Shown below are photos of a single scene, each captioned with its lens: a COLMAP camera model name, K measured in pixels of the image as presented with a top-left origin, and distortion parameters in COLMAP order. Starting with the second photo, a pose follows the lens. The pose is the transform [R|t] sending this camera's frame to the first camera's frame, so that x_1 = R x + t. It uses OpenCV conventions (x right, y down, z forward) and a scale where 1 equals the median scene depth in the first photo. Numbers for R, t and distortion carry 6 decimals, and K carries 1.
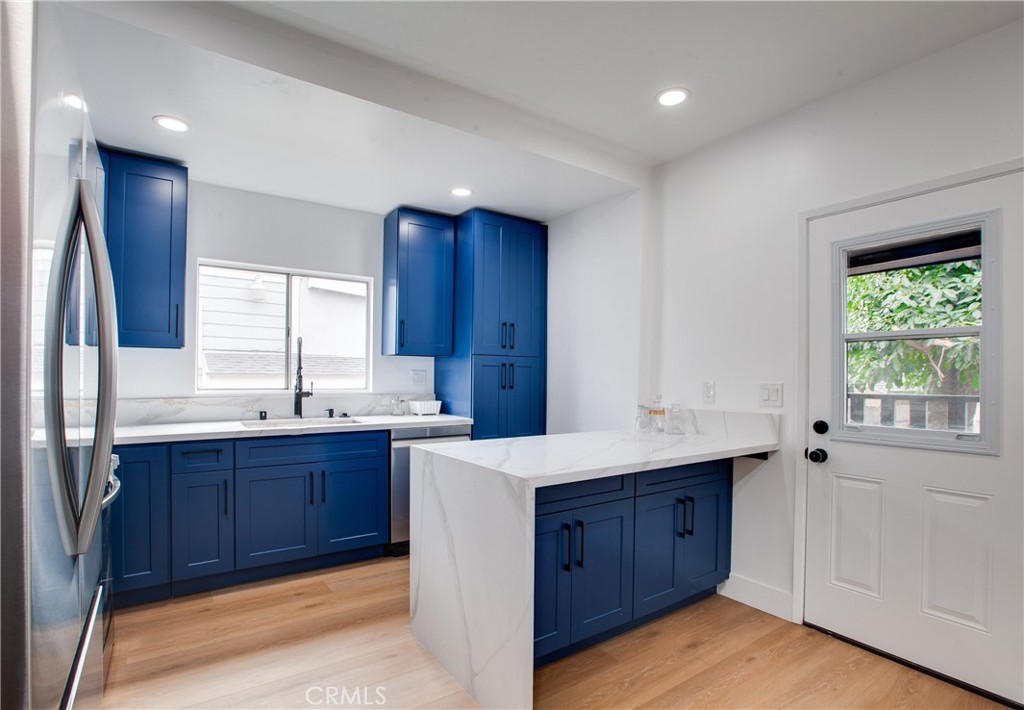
lens RADIAL K [[499.9, 0, 510.8], [0, 499.9, 375.9], [0, 0, 1]] dist [-0.097694, 0.047592]
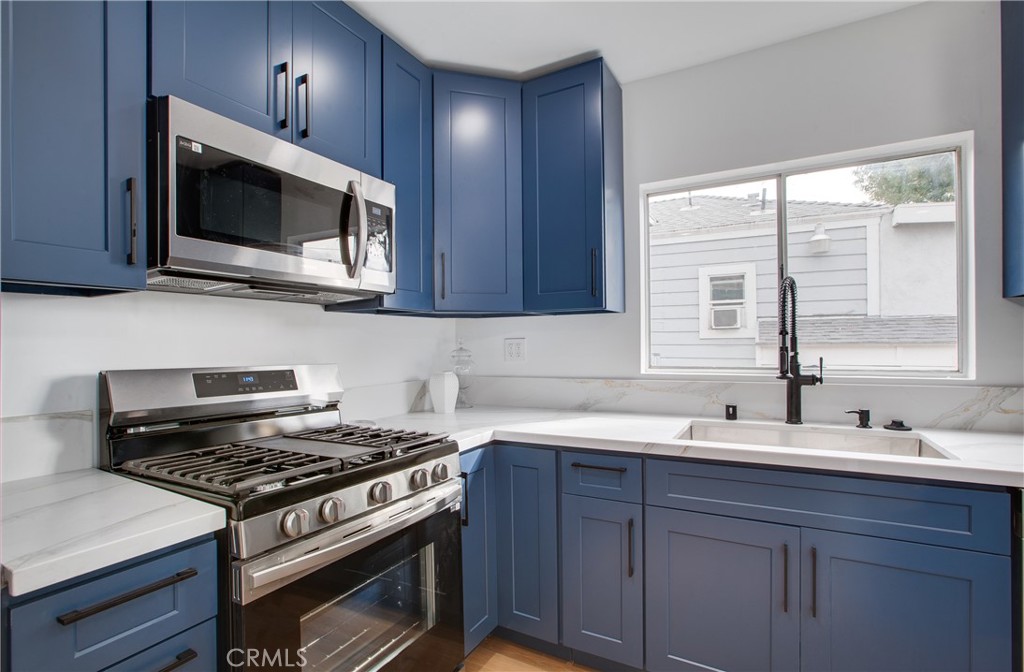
lens RADIAL K [[481.8, 0, 525.9], [0, 481.8, 347.5], [0, 0, 1]] dist [-0.001042, 0.000115]
pose [[0.466355, -0.007959, -0.884562, -0.089864], [0.012269, 0.999922, -0.002529, -0.001901], [0.884512, -0.009673, 0.466416, 0.488786]]
